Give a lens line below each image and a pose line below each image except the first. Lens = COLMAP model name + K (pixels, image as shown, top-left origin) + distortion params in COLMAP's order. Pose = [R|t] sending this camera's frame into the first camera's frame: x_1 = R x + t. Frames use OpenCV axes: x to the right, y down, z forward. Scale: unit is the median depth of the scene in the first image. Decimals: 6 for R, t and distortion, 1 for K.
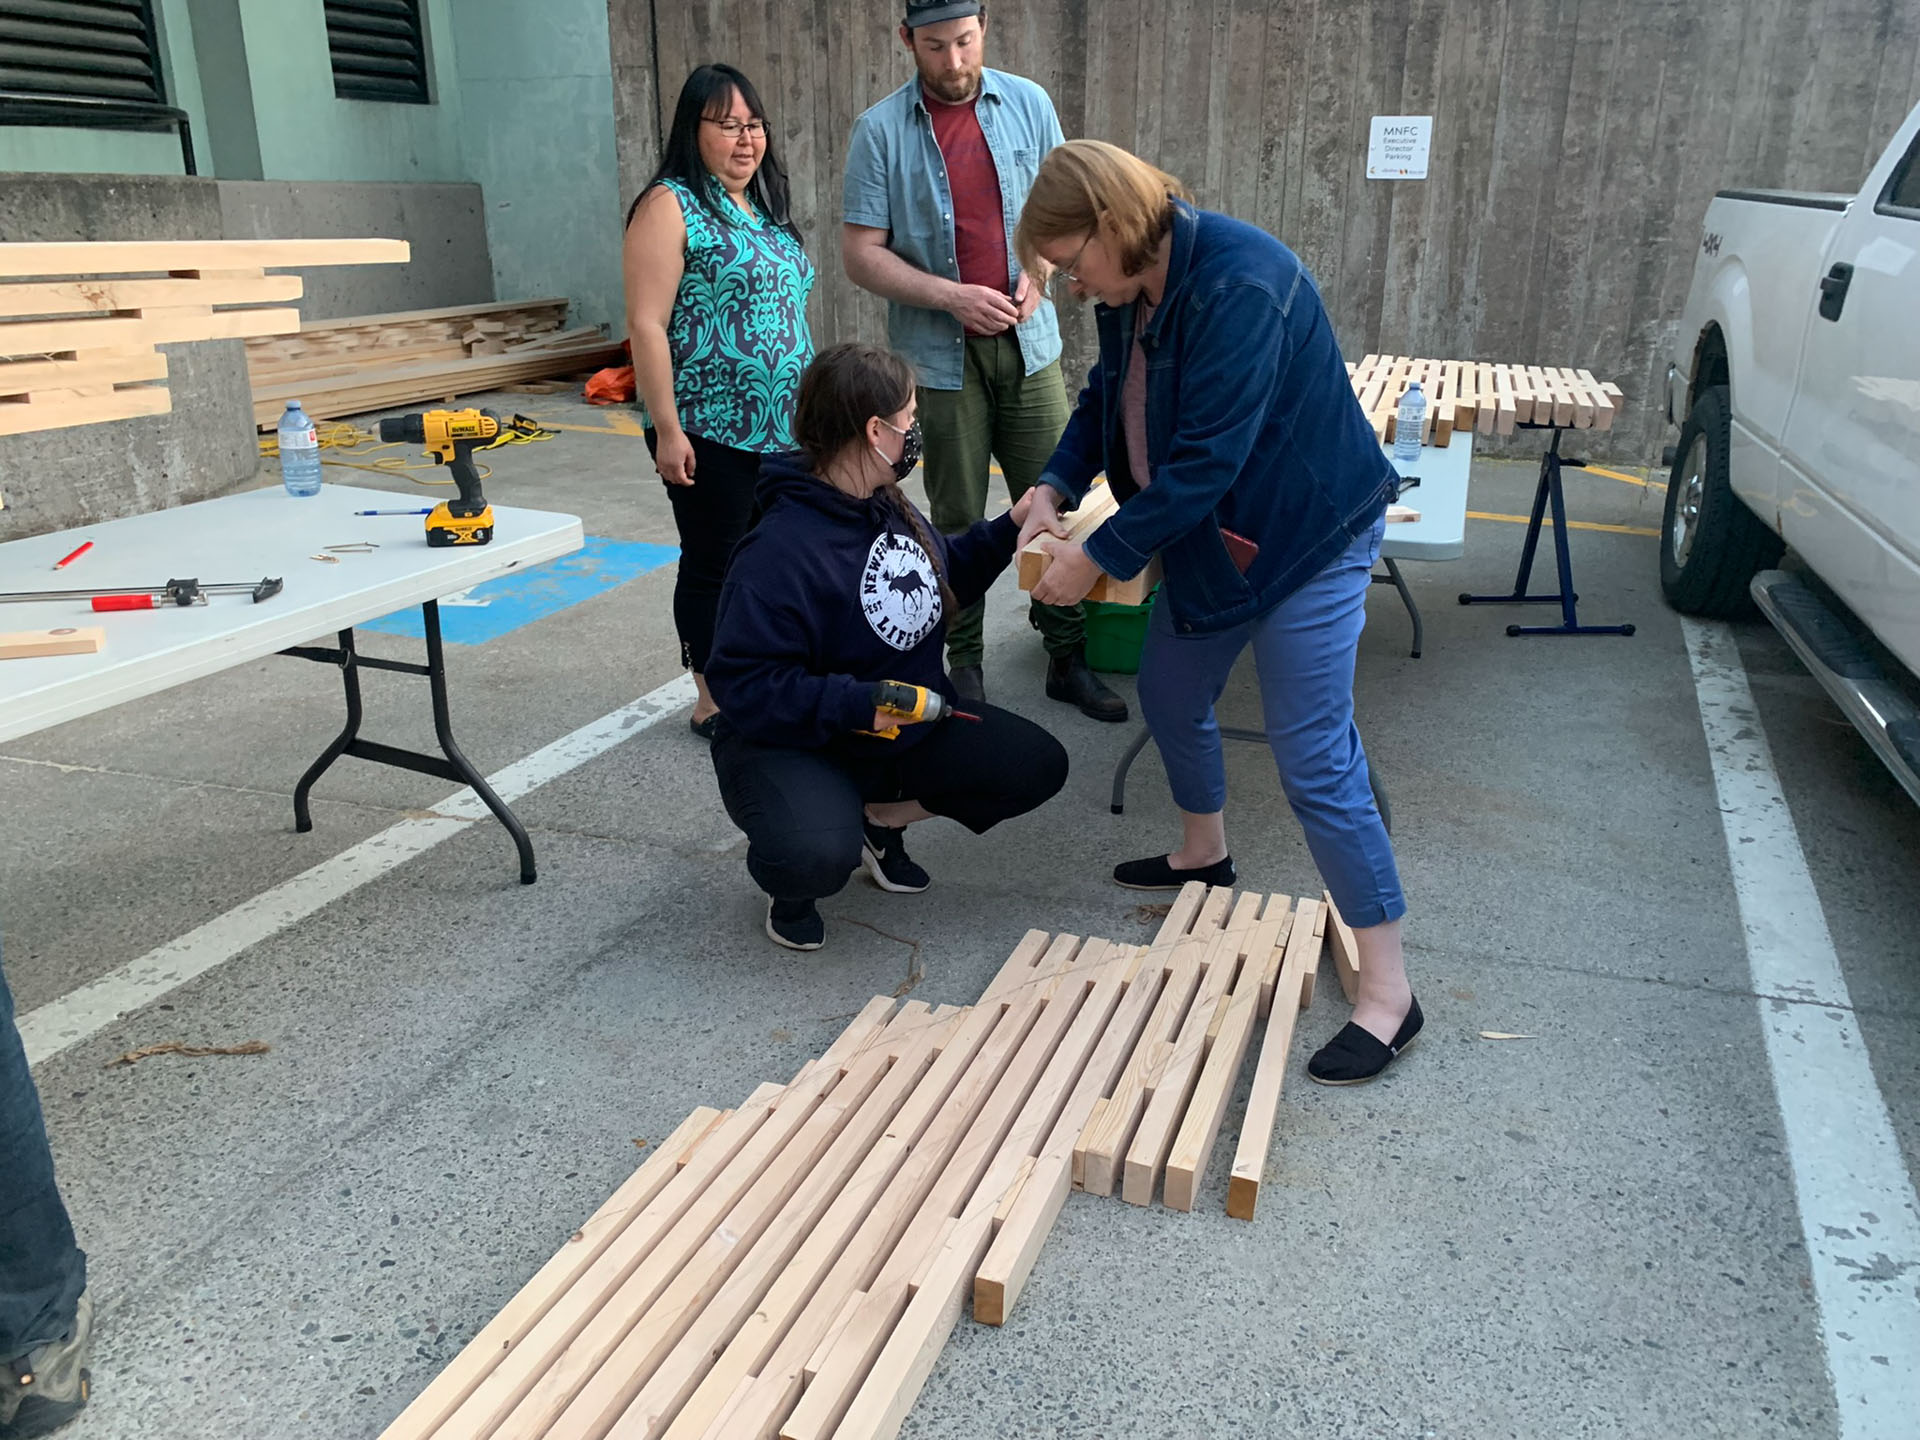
lens RADIAL K [[1457.6, 0, 964.5], [0, 1457.6, 690.0], [0, 0, 1]] dist [-0.004307, -0.005518]
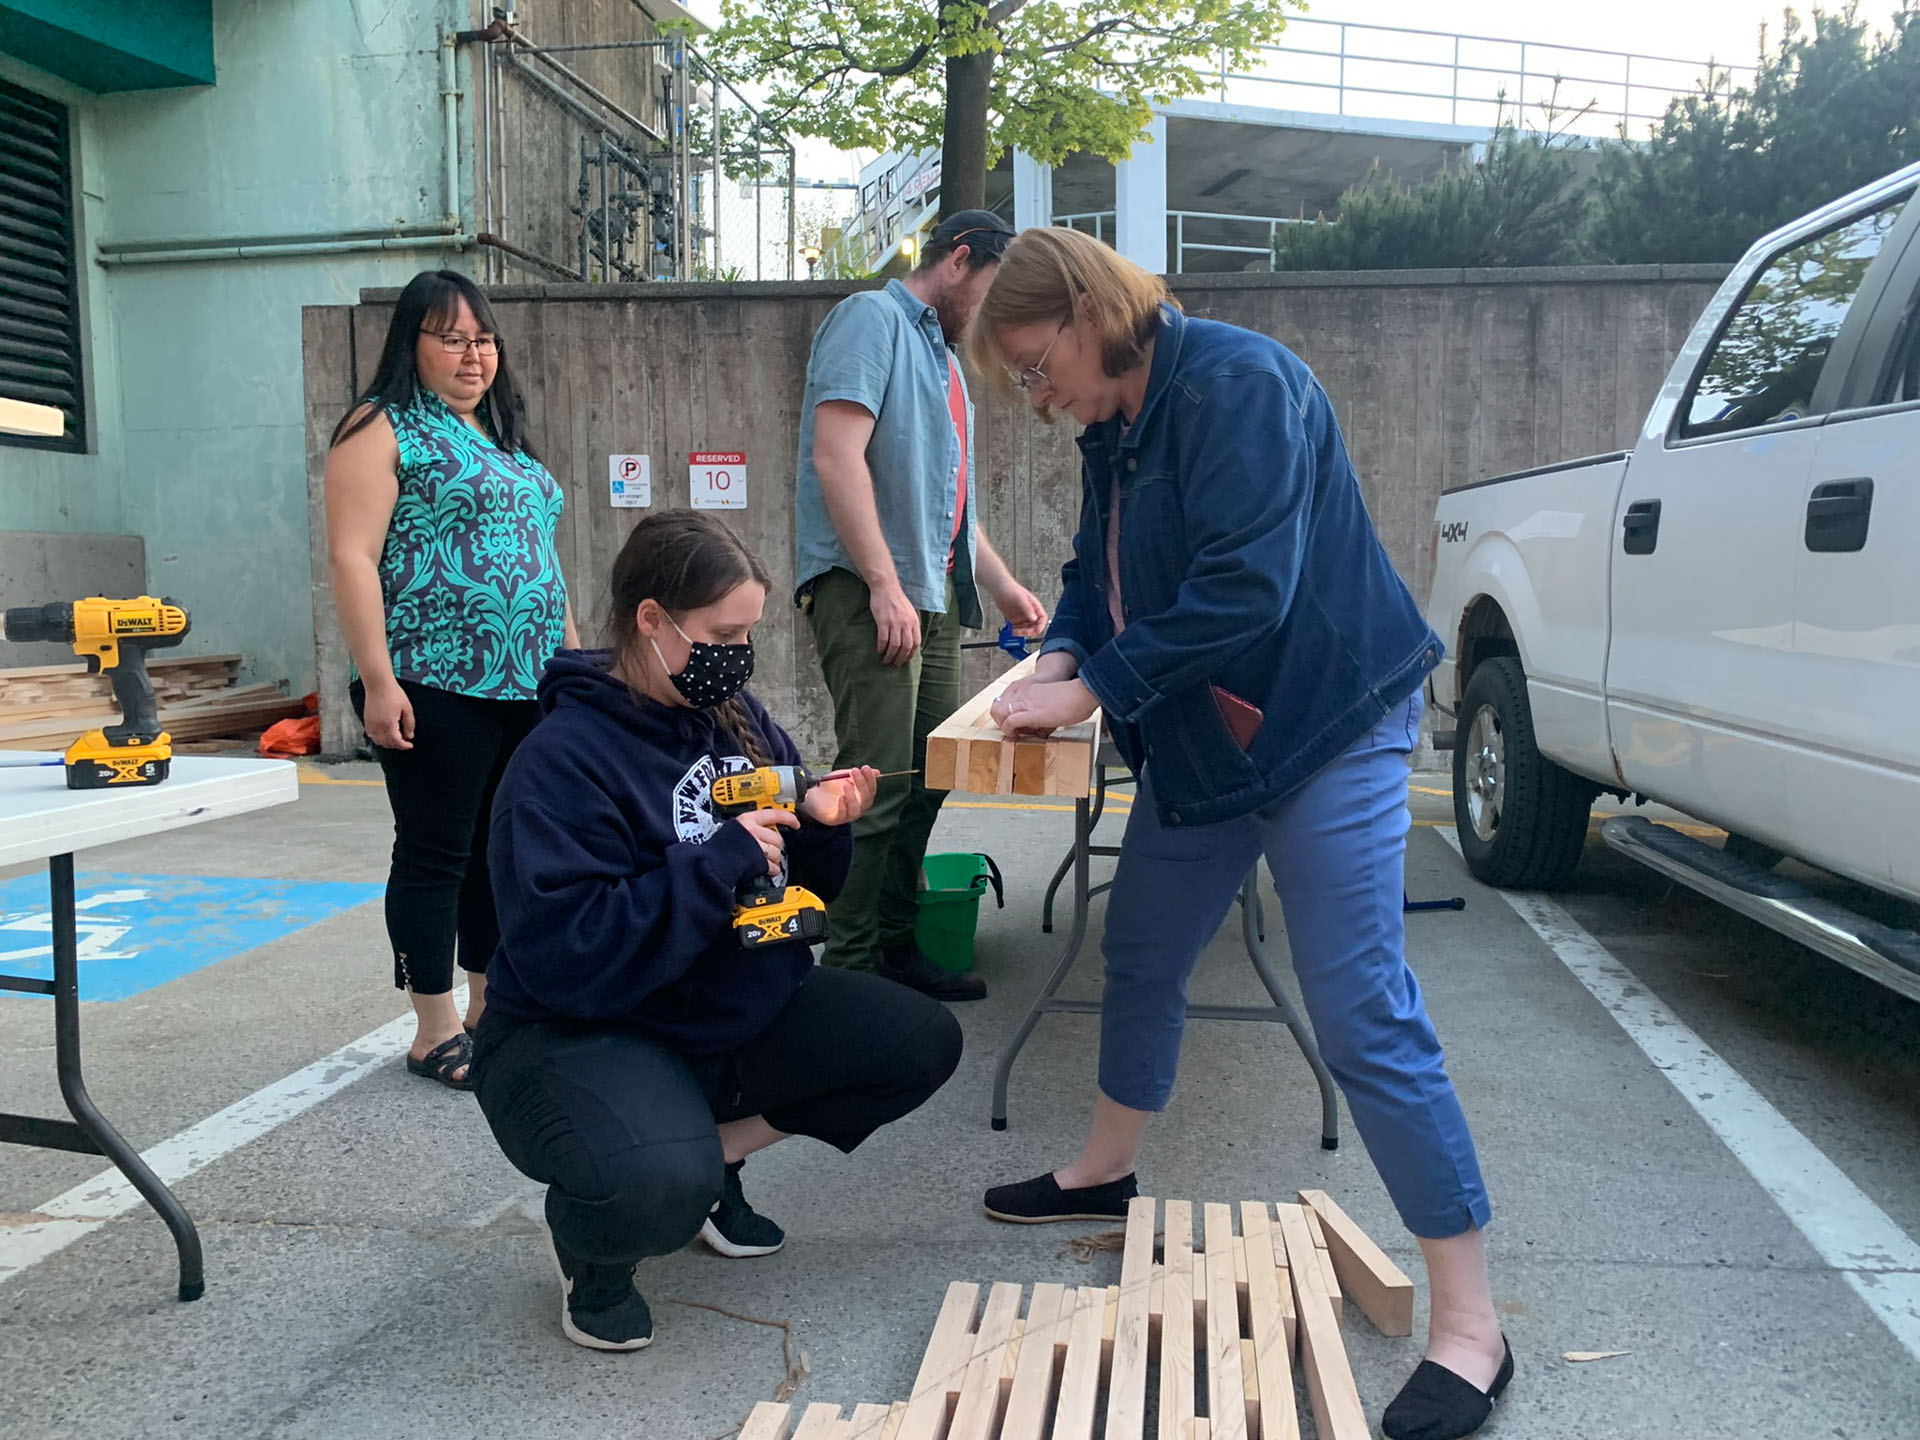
lens RADIAL K [[1457.6, 0, 964.5], [0, 1457.6, 690.0], [0, 0, 1]] dist [-0.004307, -0.005518]
pose [[0.977599, -0.023852, 0.209122, -0.069925], [0.076115, 0.966379, -0.245598, 0.044713], [-0.196233, 0.256013, 0.946546, 0.183882]]
